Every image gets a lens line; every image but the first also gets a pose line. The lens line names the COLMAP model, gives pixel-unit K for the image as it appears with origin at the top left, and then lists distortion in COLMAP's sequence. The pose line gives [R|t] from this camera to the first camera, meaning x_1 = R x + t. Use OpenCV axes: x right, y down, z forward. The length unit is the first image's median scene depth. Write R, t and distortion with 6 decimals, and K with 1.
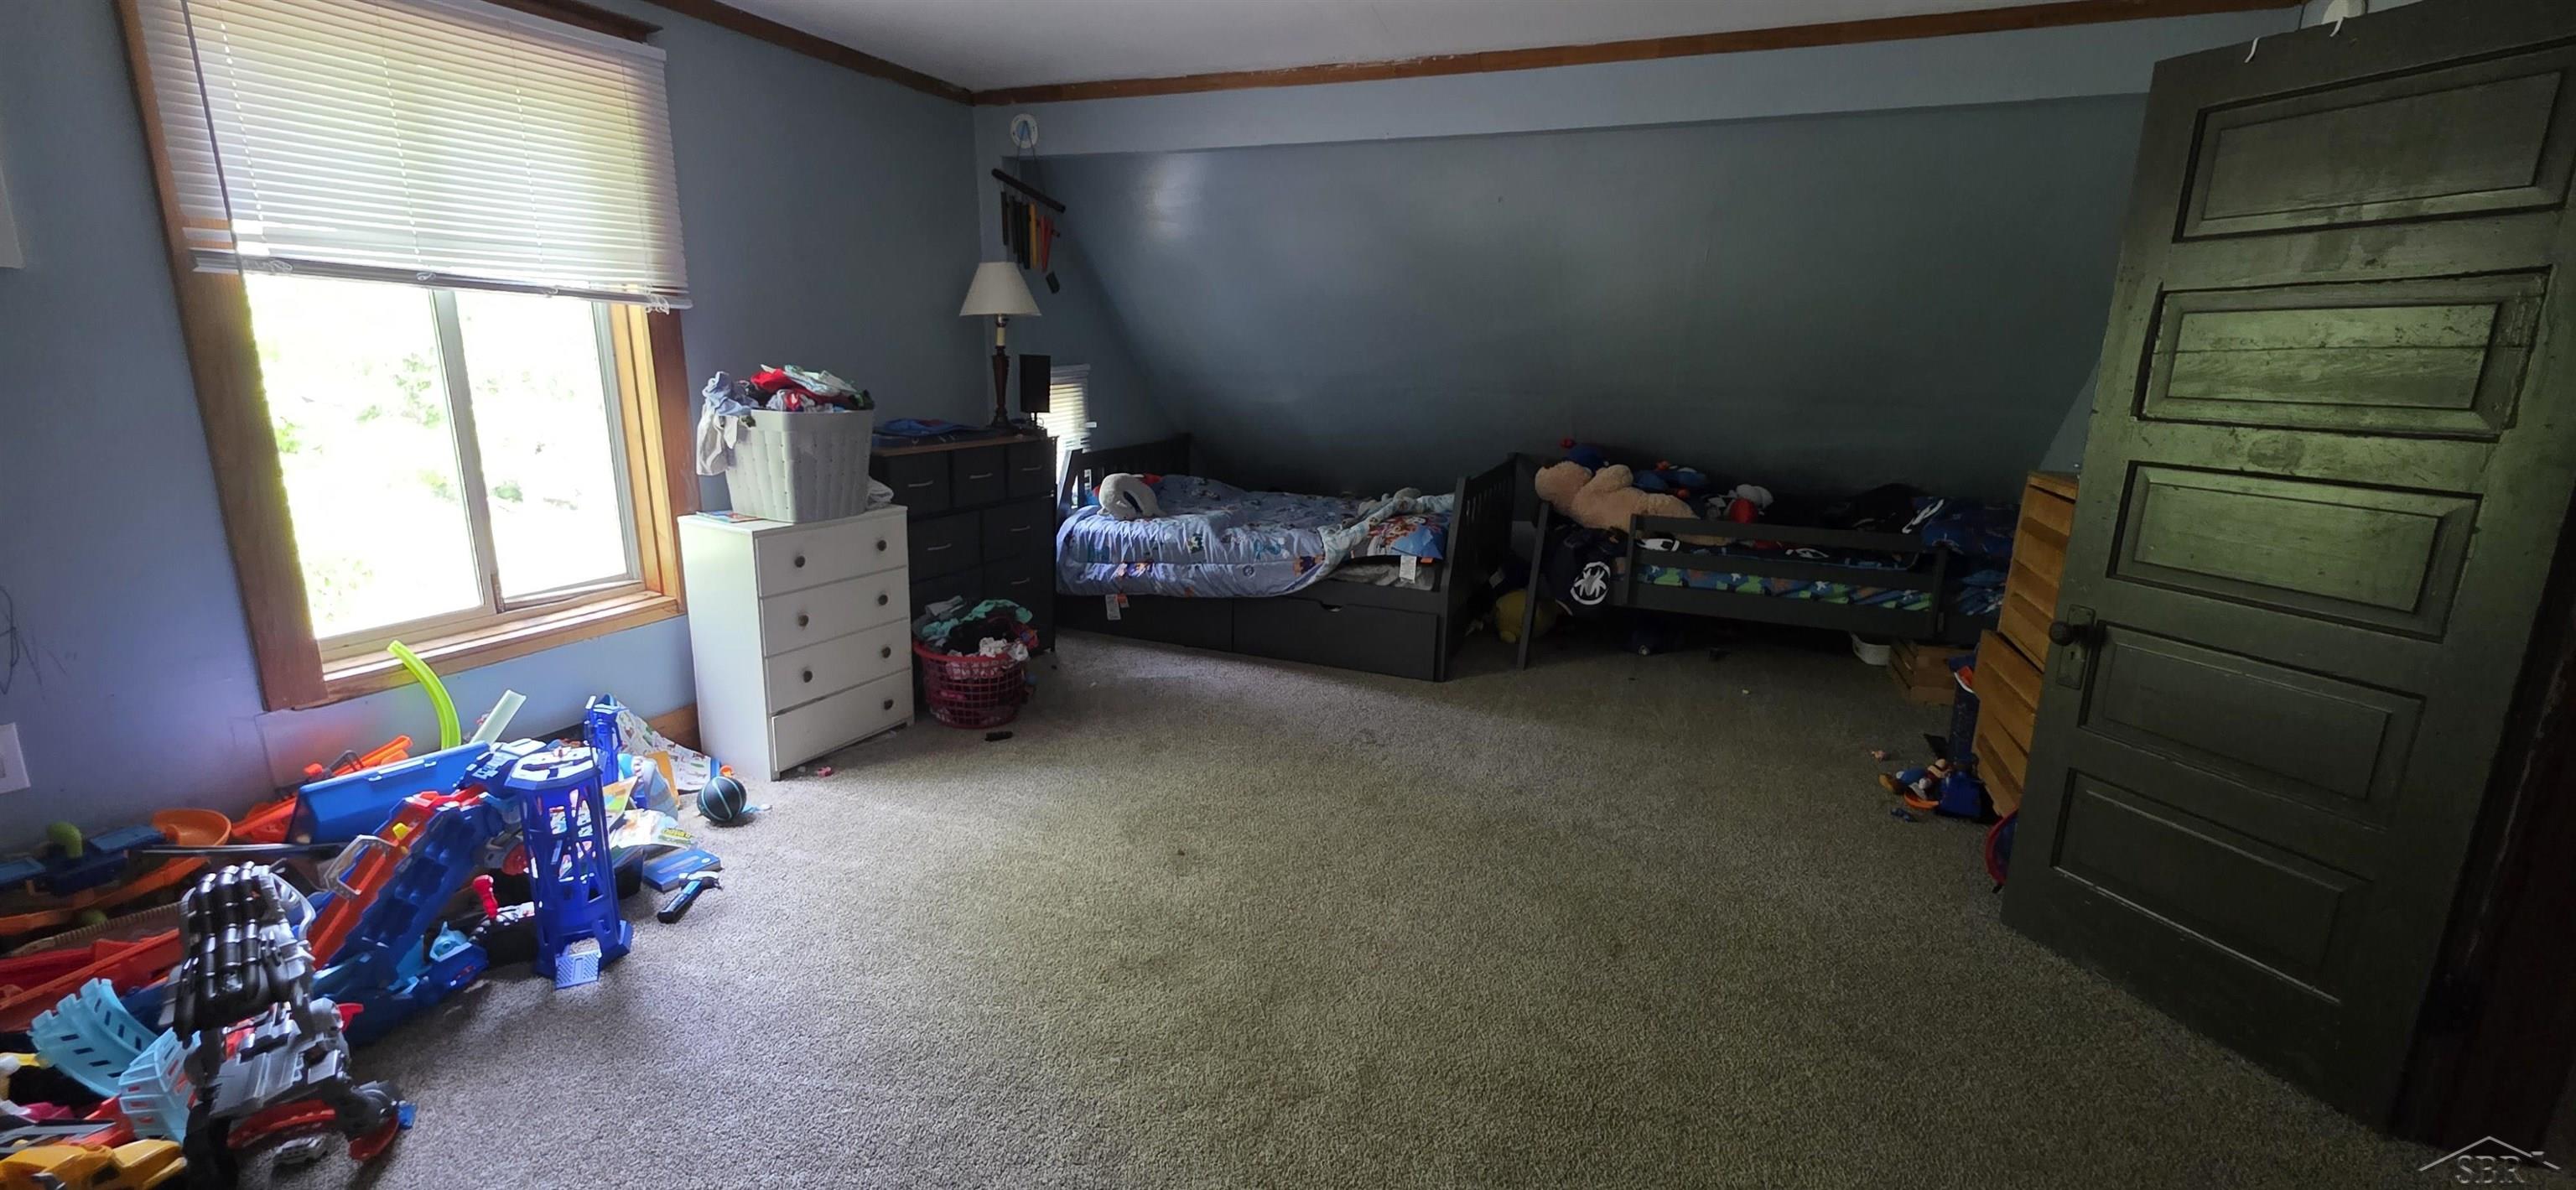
lens RADIAL K [[1026.3, 0, 1287.6], [0, 1026.3, 582.8], [0, 0, 1]] dist [-0.000218, -0.000136]
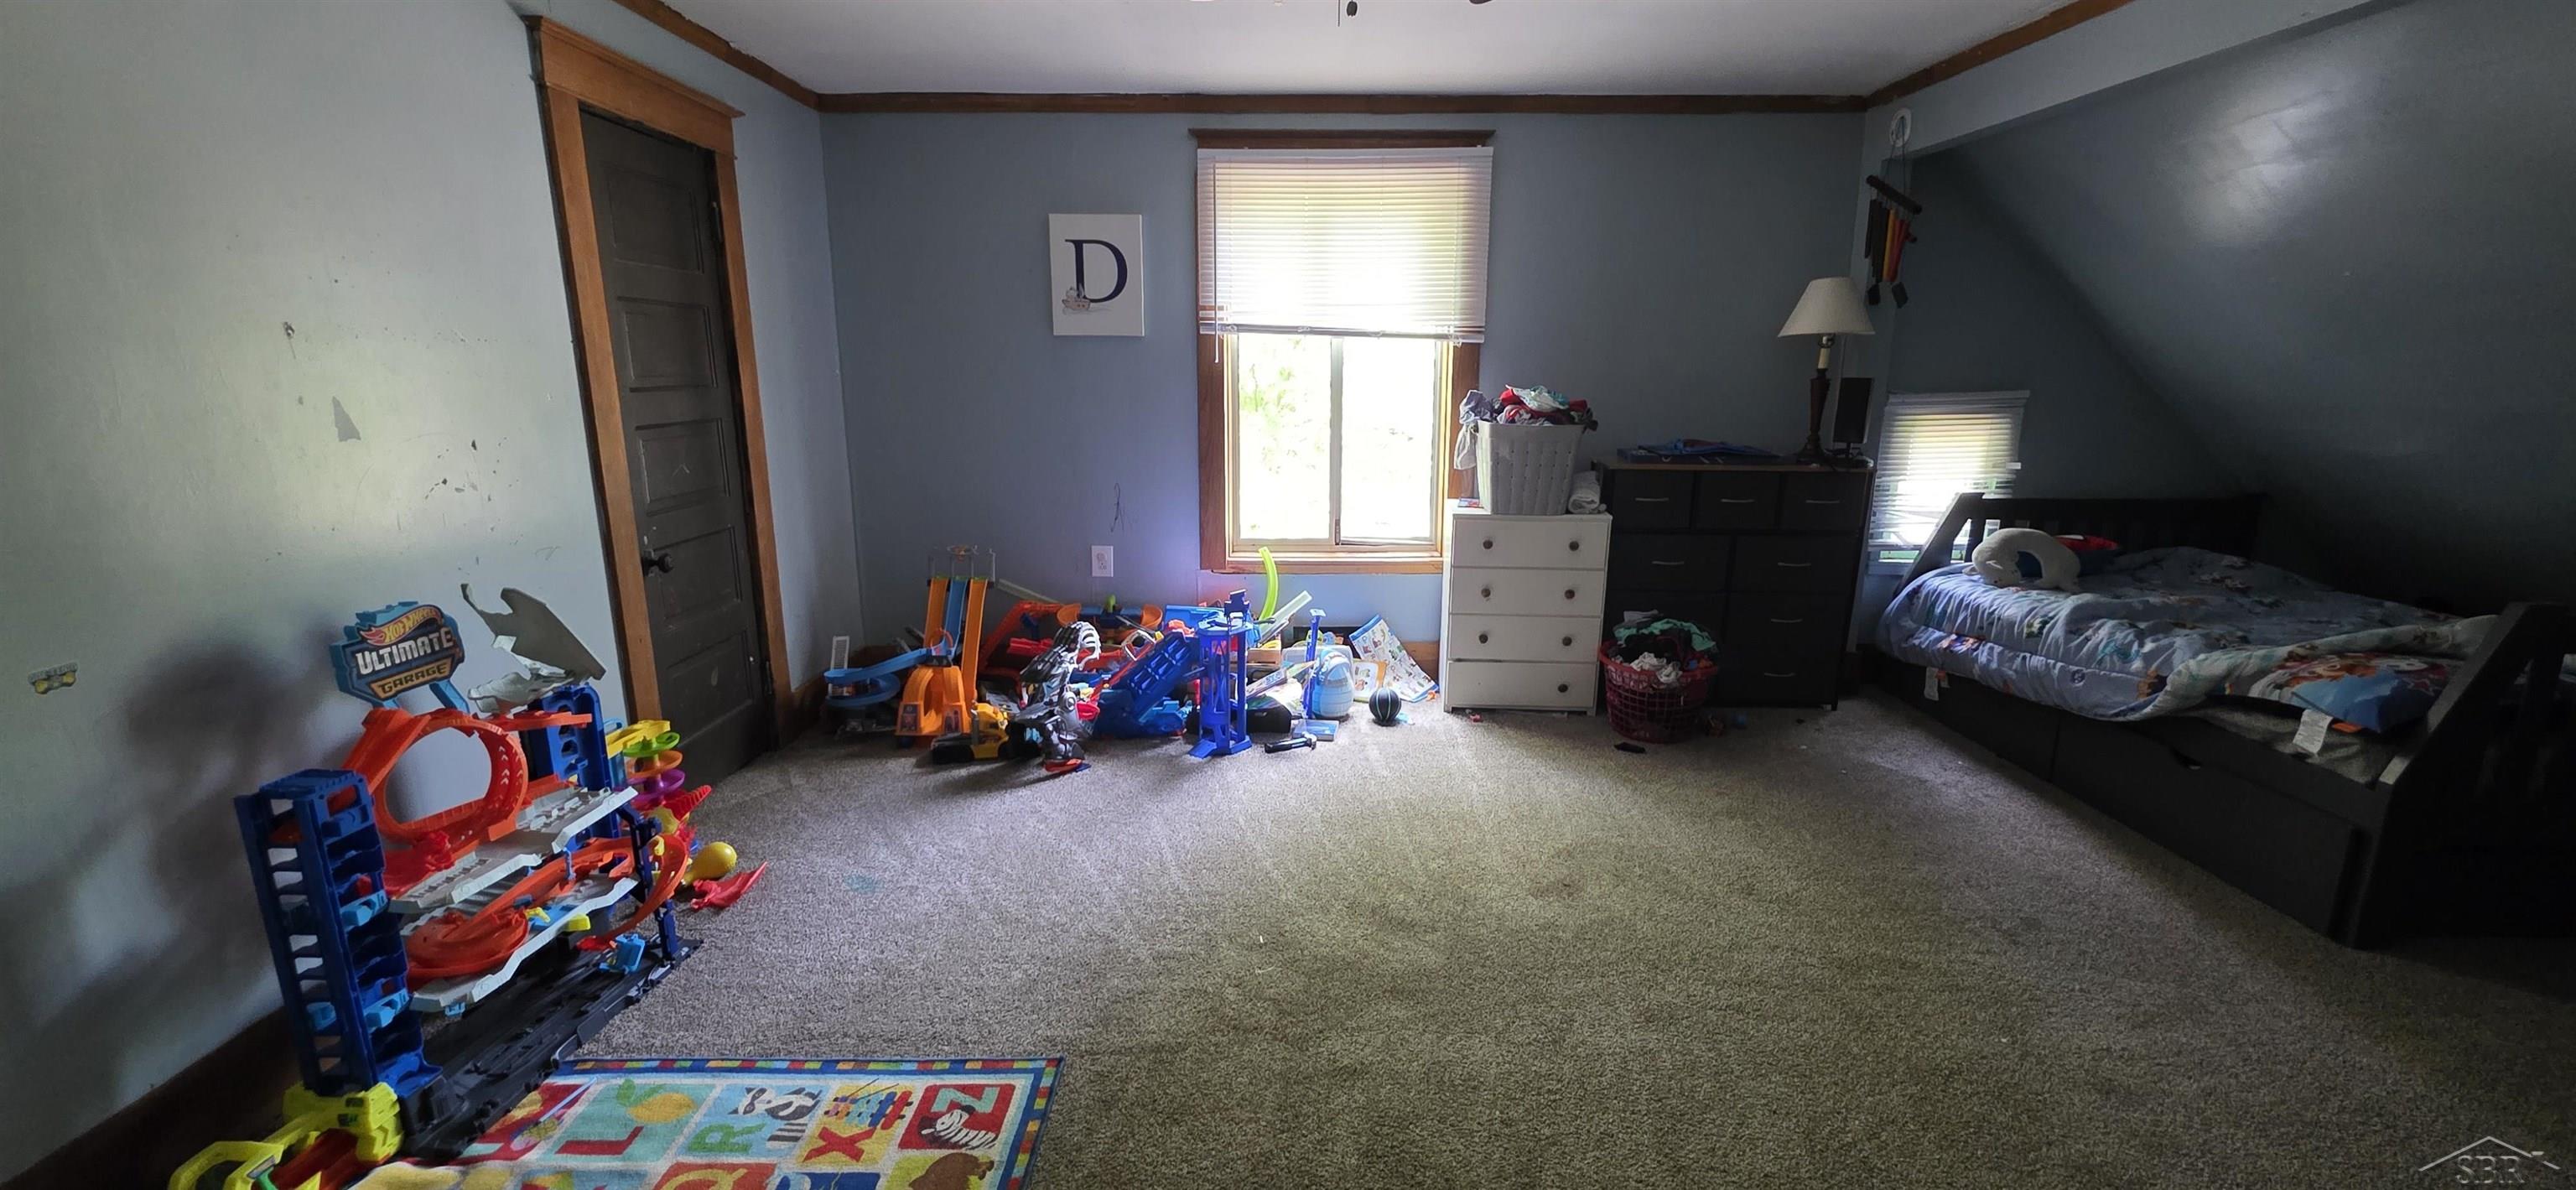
lens RADIAL K [[1026.3, 0, 1287.6], [0, 1026.3, 582.8], [0, 0, 1]] dist [-0.000218, -0.000136]
pose [[0.382622, 0.174513, -0.907274, 0.448434], [-0.202366, 0.973983, 0.102002, -0.042332], [0.901470, 0.144573, 0.407983, 0.233048]]
